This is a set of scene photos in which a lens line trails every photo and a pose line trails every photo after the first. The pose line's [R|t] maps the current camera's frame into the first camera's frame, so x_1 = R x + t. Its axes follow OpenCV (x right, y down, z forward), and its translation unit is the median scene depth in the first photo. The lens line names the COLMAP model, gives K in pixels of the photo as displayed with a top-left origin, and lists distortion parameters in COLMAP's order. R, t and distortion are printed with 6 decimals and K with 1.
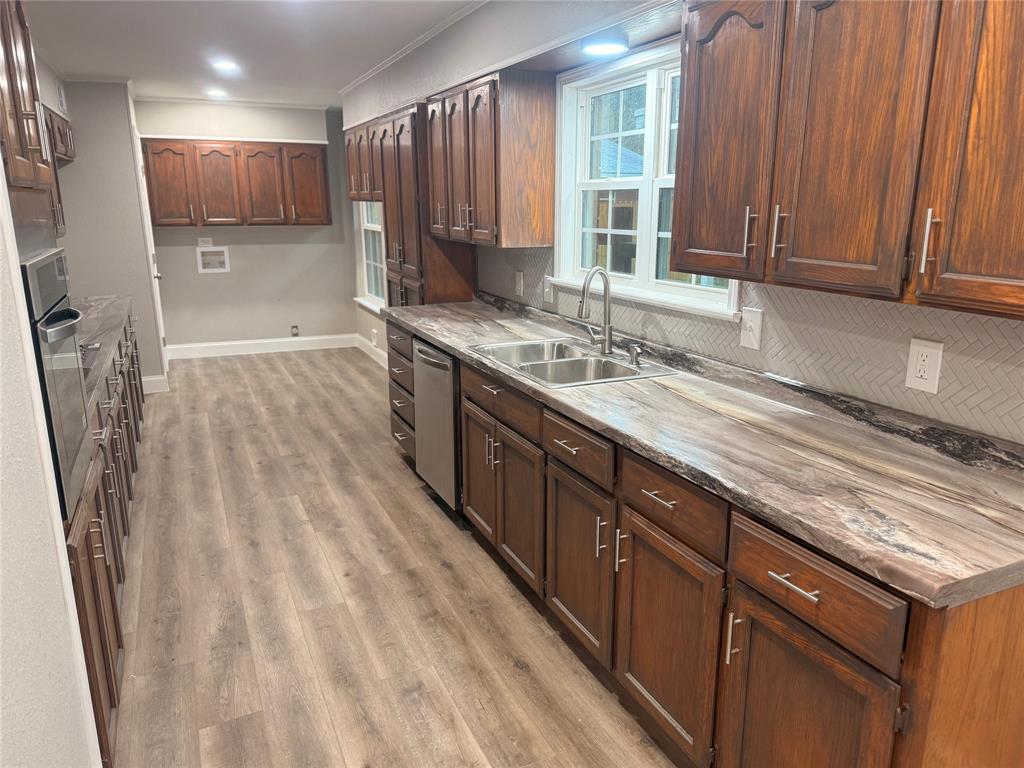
lens RADIAL K [[714.6, 0, 511.2], [0, 714.6, 387.2], [0, 0, 1]] dist [0.116806, -0.177958]
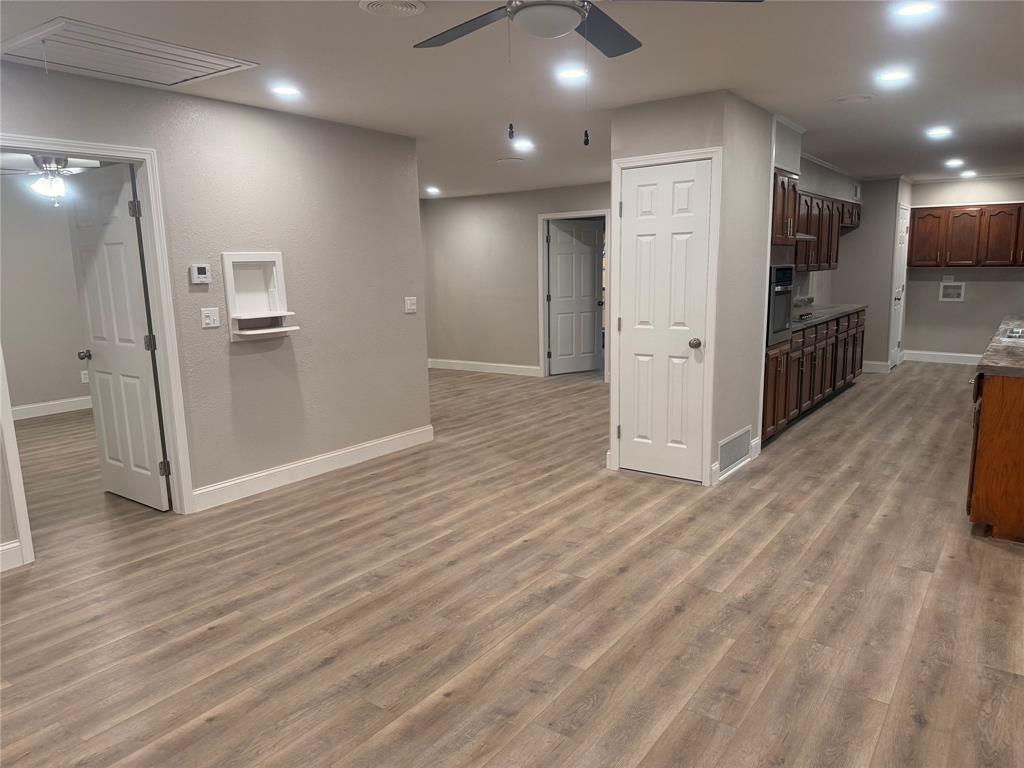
lens RADIAL K [[714.6, 0, 511.2], [0, 714.6, 387.2], [0, 0, 1]] dist [0.116806, -0.177958]
pose [[0.496658, 0.142278, -0.856206, 0.759983], [-0.201827, 0.978364, 0.045503, 0.212388], [0.844154, 0.150206, 0.514627, -0.753805]]
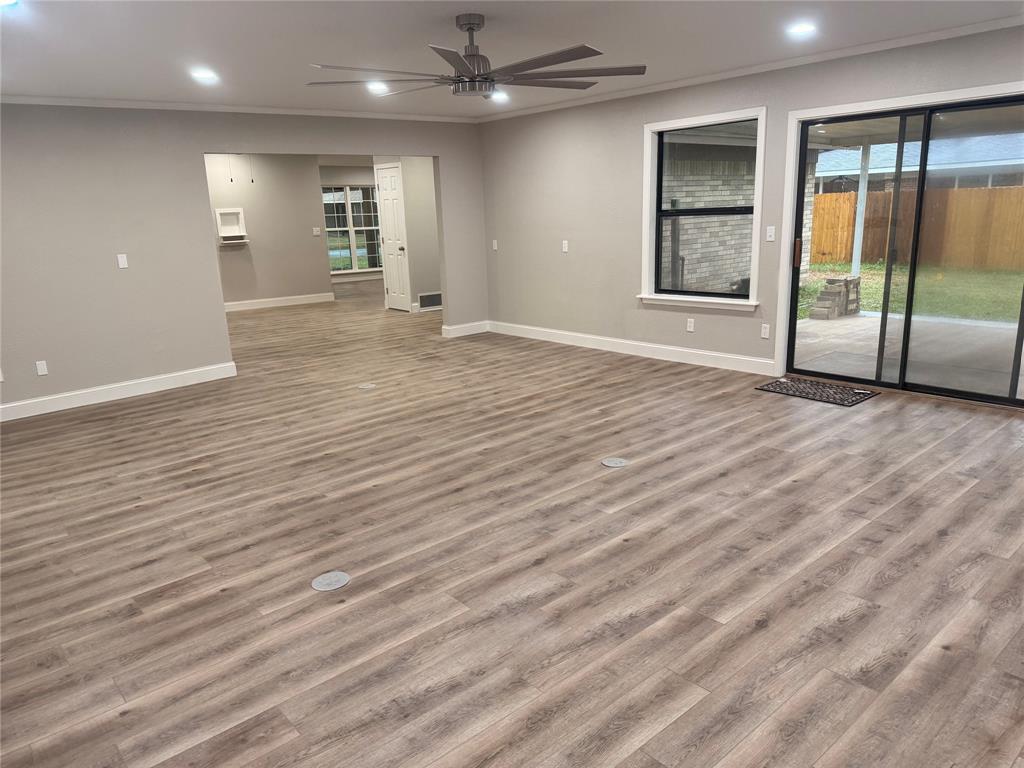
lens RADIAL K [[714.6, 0, 511.2], [0, 714.6, 387.2], [0, 0, 1]] dist [0.116806, -0.177958]
pose [[0.286134, 0.229493, -0.930301, 2.832050], [-0.211362, 0.962096, 0.172327, 0.071477], [0.934587, 0.147322, 0.323795, -0.275932]]
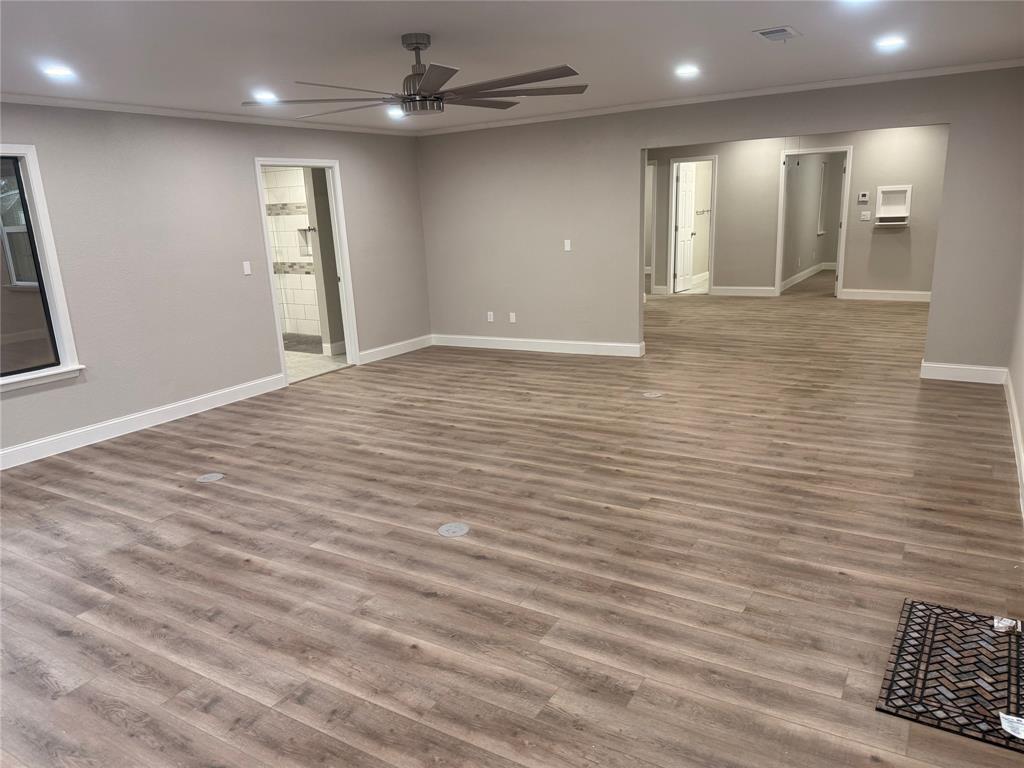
lens RADIAL K [[714.6, 0, 511.2], [0, 714.6, 387.2], [0, 0, 1]] dist [0.116806, -0.177958]
pose [[-0.827729, 0.176881, -0.532520, 2.232991], [-0.099297, 0.887868, 0.449255, -0.296643], [0.552272, 0.424739, -0.717351, 1.009651]]
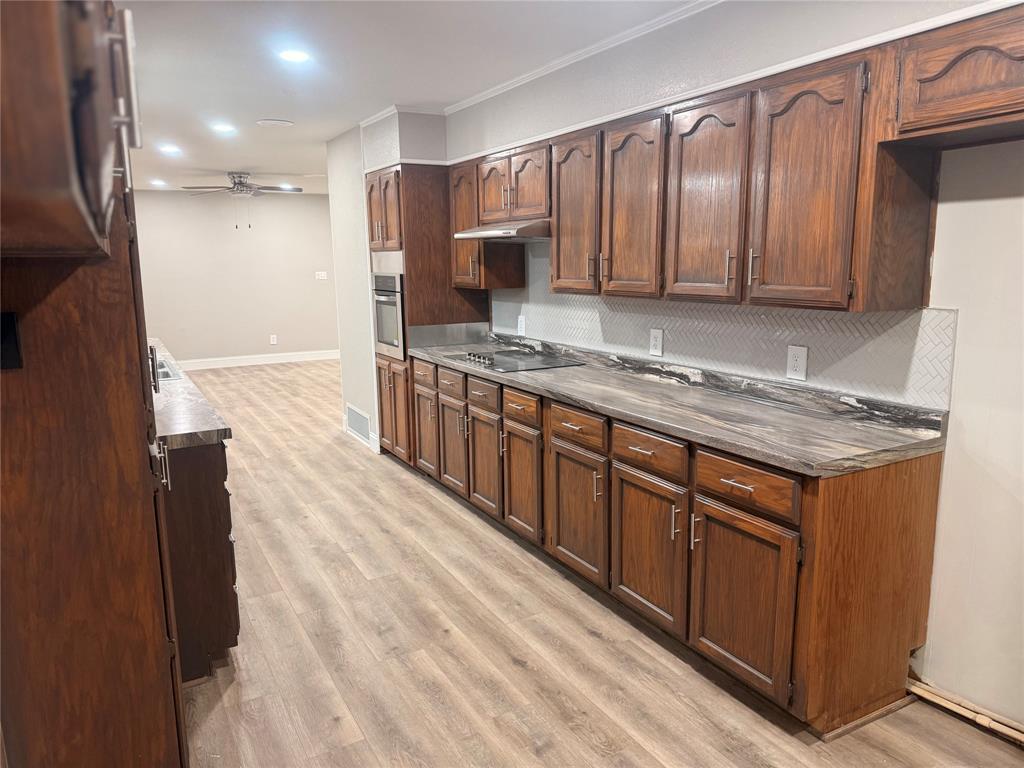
lens RADIAL K [[720.5, 0, 515.7], [0, 720.5, 392.1], [0, 0, 1]] dist [0.164527, -0.338803]
pose [[-0.996437, 0.036365, -0.076102, -0.461411], [0.000575, 0.905190, 0.425007, -0.485090], [0.084343, 0.423449, -0.901985, 1.911983]]
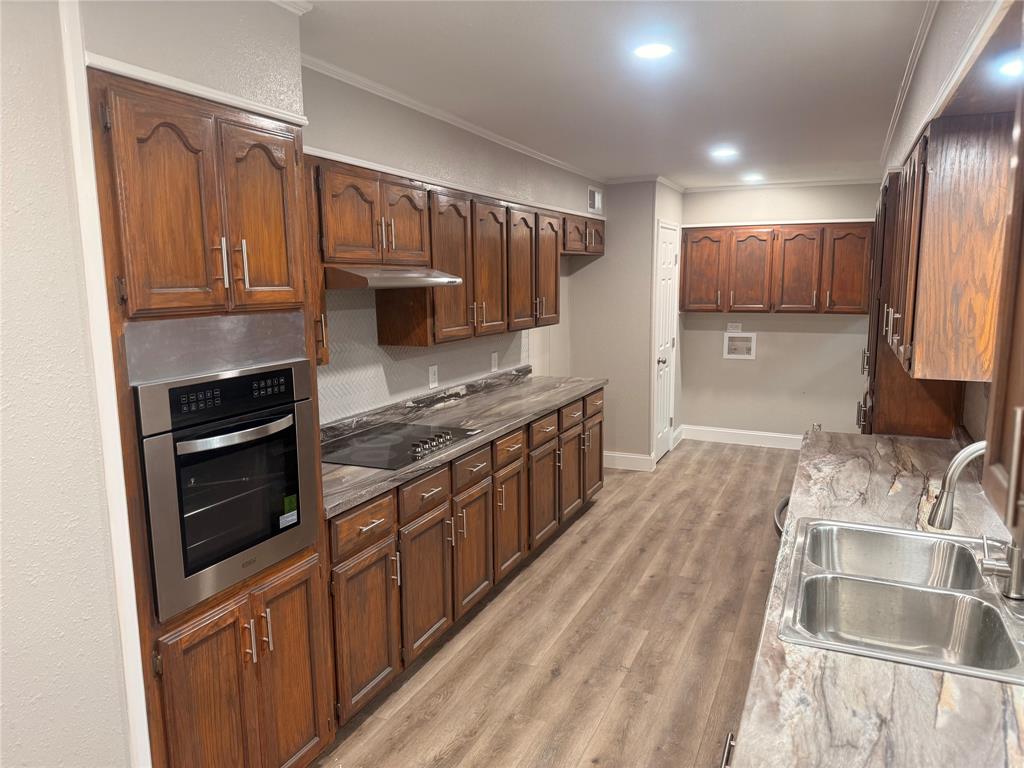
lens RADIAL K [[717.1, 0, 516.5], [0, 717.1, 390.1], [0, 0, 1]] dist [0.138994, -0.283417]
pose [[0.666538, 0.115827, -0.736418, 0.230216], [-0.182975, 0.983056, -0.010993, -0.106410], [0.722667, 0.142073, 0.676438, 0.282108]]
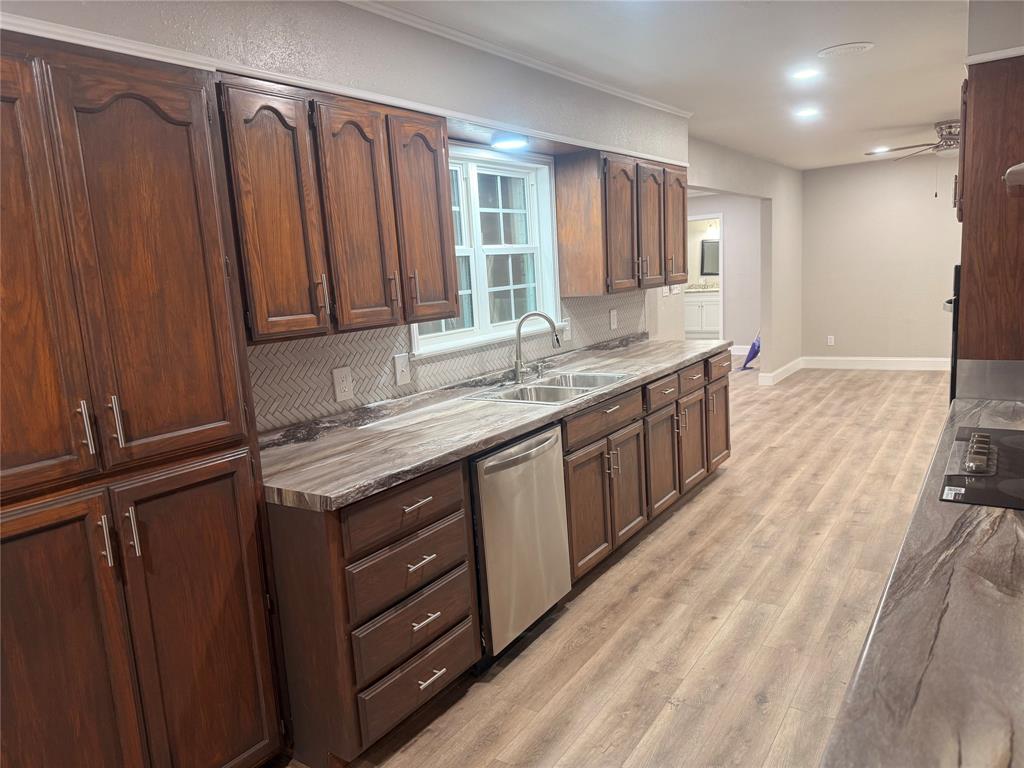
lens RADIAL K [[731.1, 0, 512.0], [0, 731.1, 384.0], [0, 0, 1]] dist [0.116176, -0.197870]
pose [[-0.523231, -0.098199, 0.846514, -0.789036], [0.280107, 0.918329, 0.279664, -0.343643], [-0.804841, 0.383444, -0.452992, 1.351187]]
